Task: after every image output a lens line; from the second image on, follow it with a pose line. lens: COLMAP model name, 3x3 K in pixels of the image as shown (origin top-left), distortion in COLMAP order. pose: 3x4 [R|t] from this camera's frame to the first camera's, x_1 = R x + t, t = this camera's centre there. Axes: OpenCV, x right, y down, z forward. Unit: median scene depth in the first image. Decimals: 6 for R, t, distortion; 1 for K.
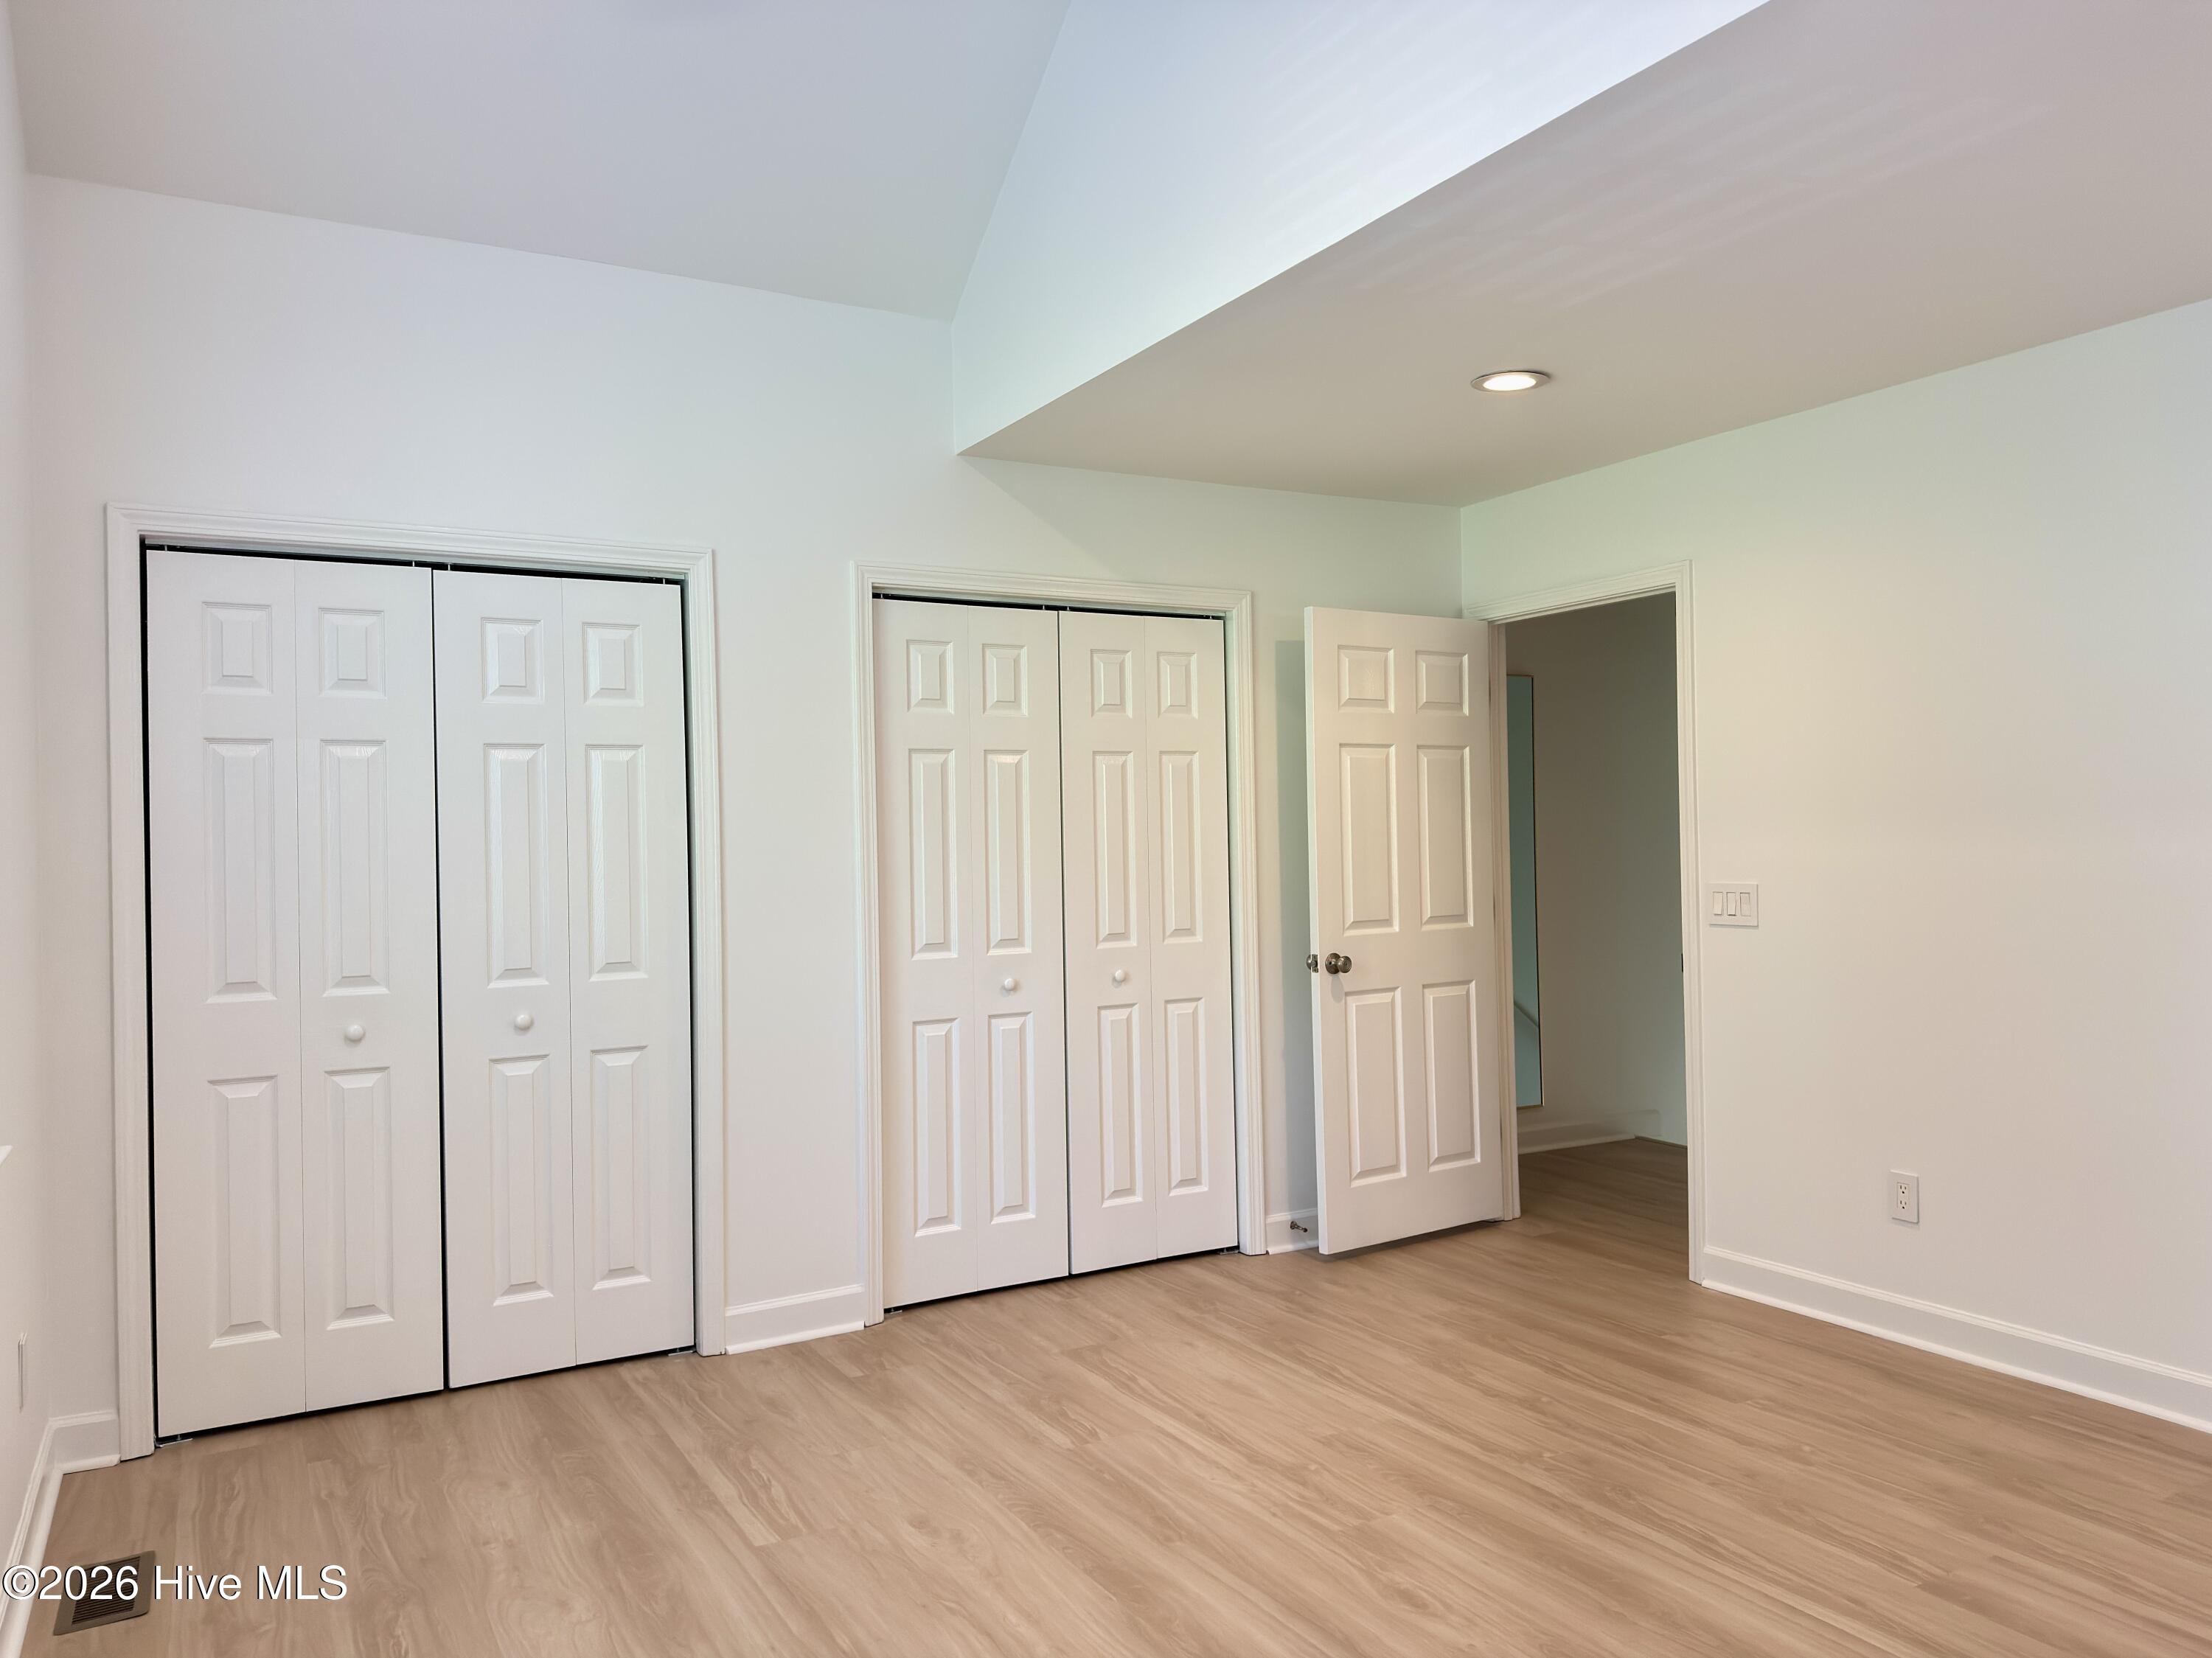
lens RADIAL K [[1560.6, 0, 1107.1], [0, 1560.6, 828.5], [0, 0, 1]] dist [0.040399, -0.054408]
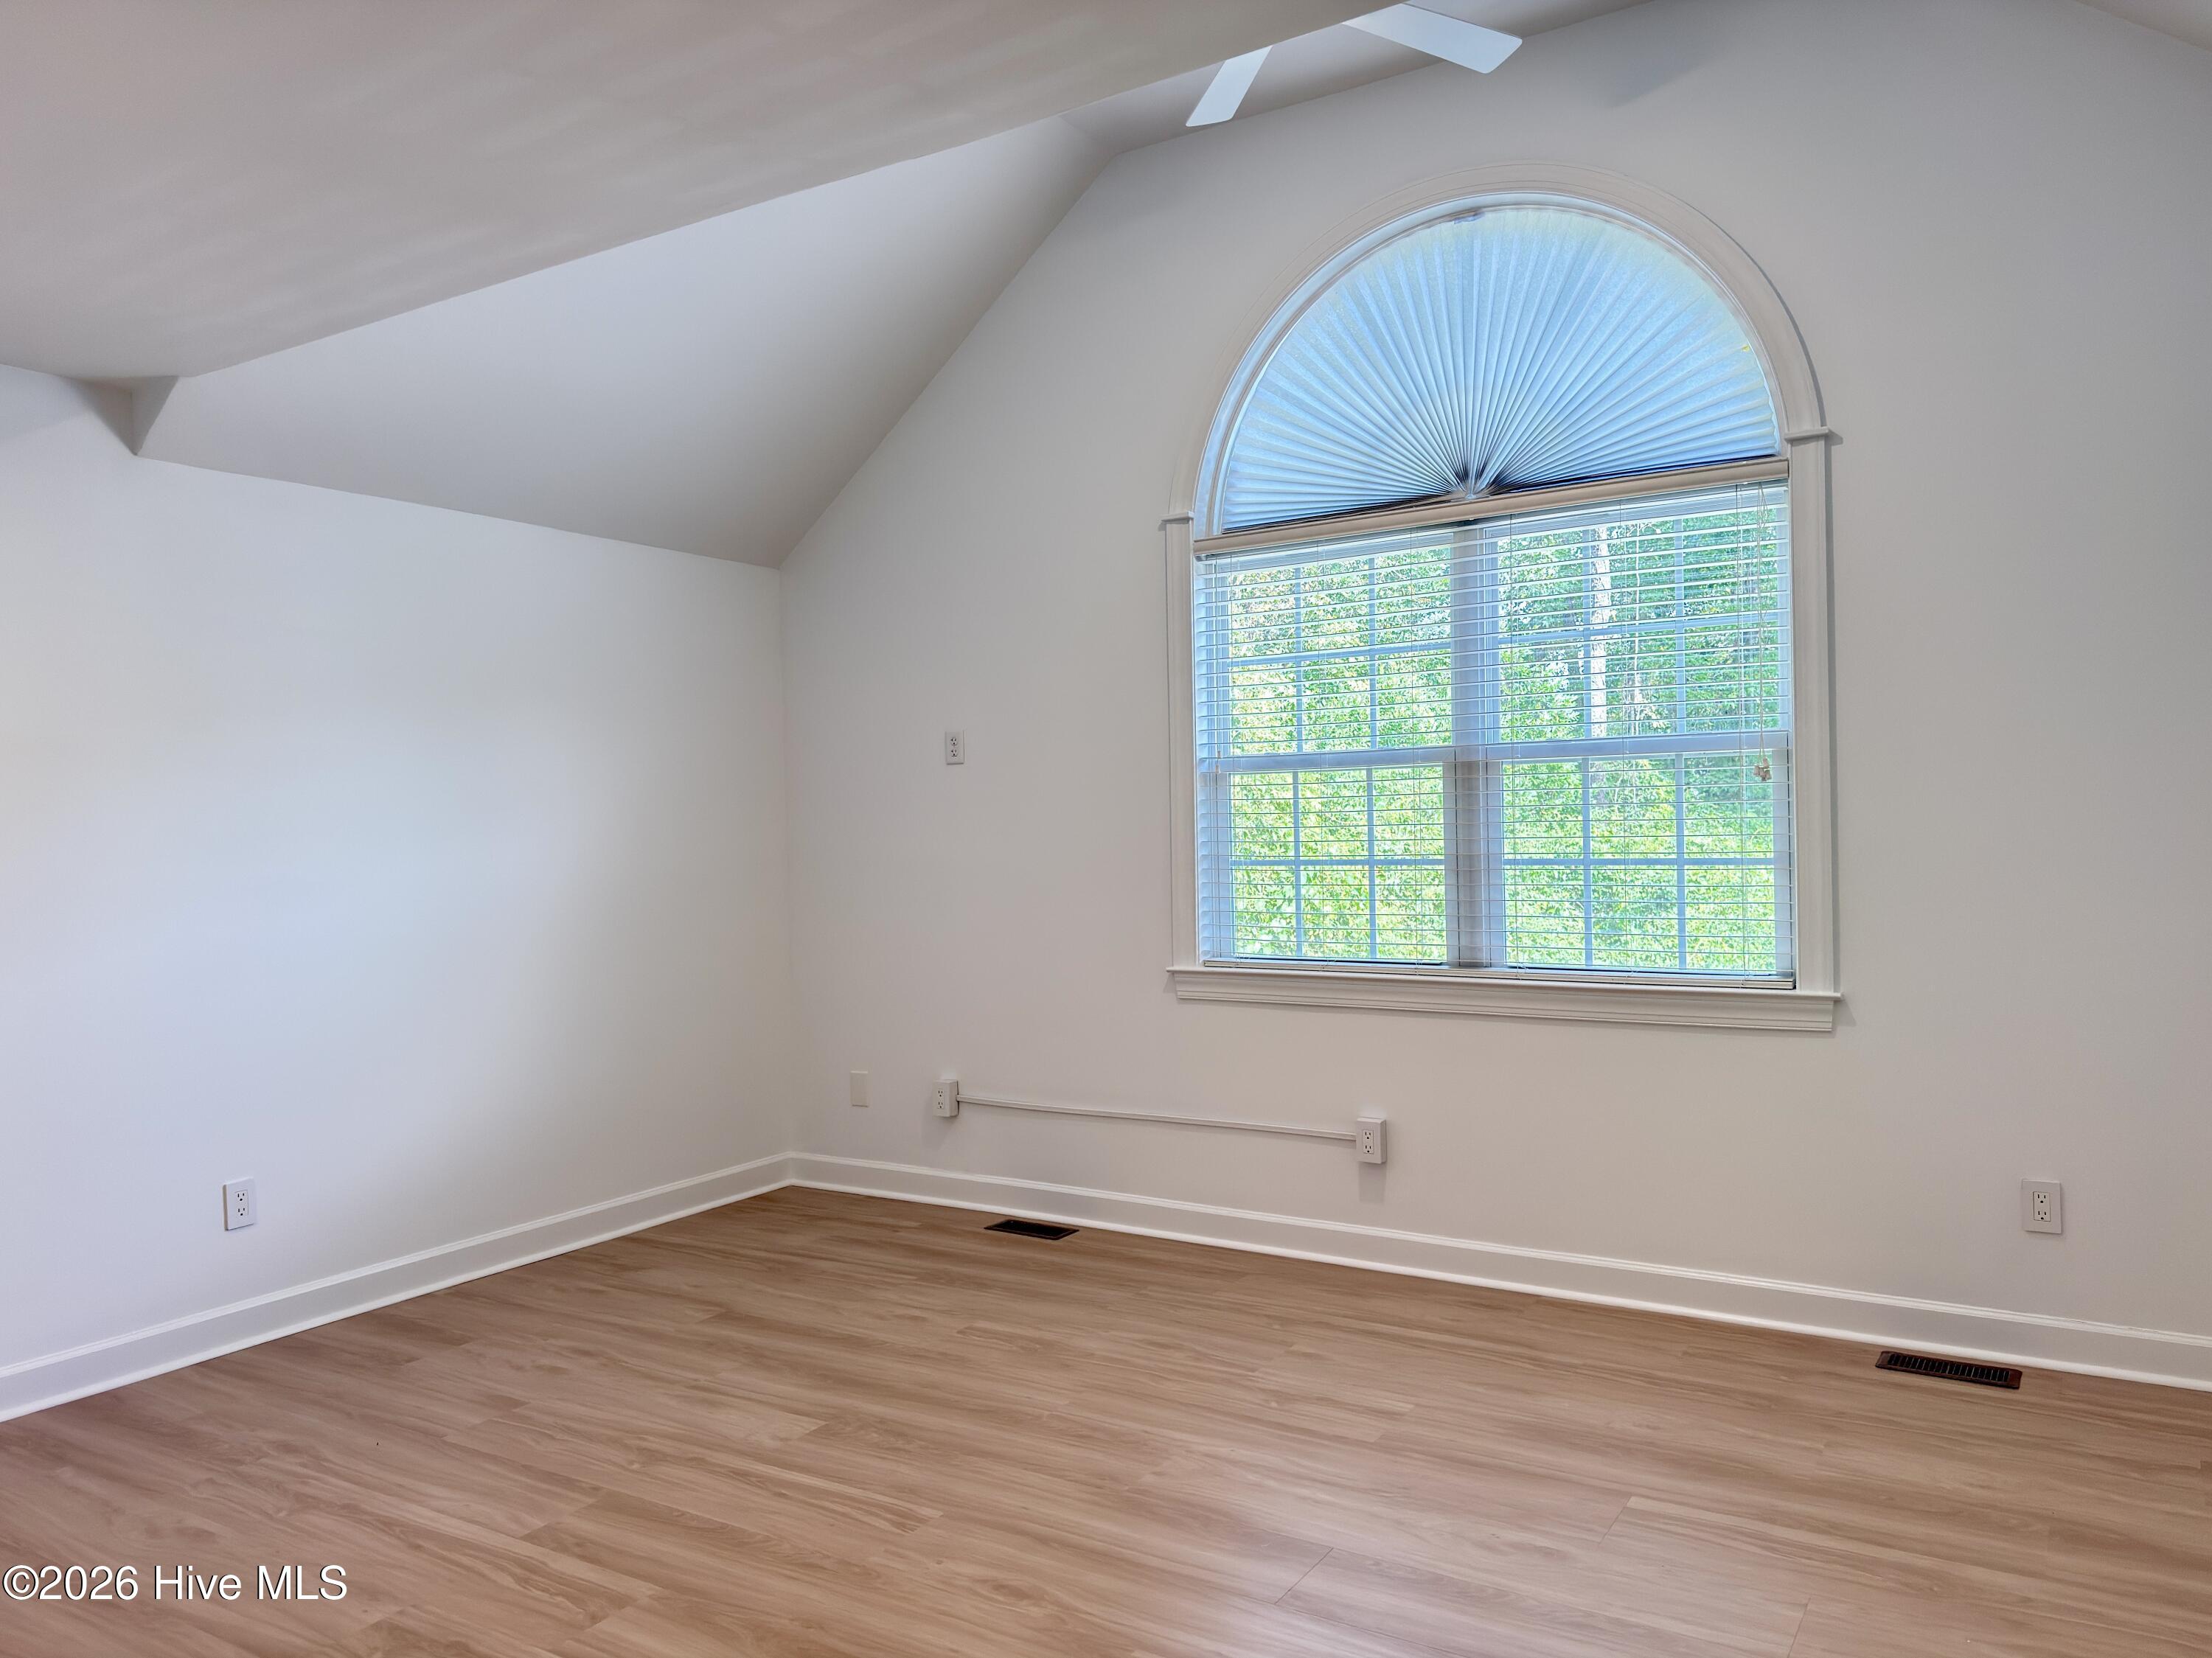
lens RADIAL K [[1560.6, 0, 1105.1], [0, 1560.6, 829.0], [0, 0, 1]] dist [0.040399, -0.054408]
pose [[-0.877926, 0.041699, -0.476977, 0.573660], [0.044100, 0.999008, 0.006167, 0.005427], [0.476761, -0.015620, -0.878894, 1.840165]]
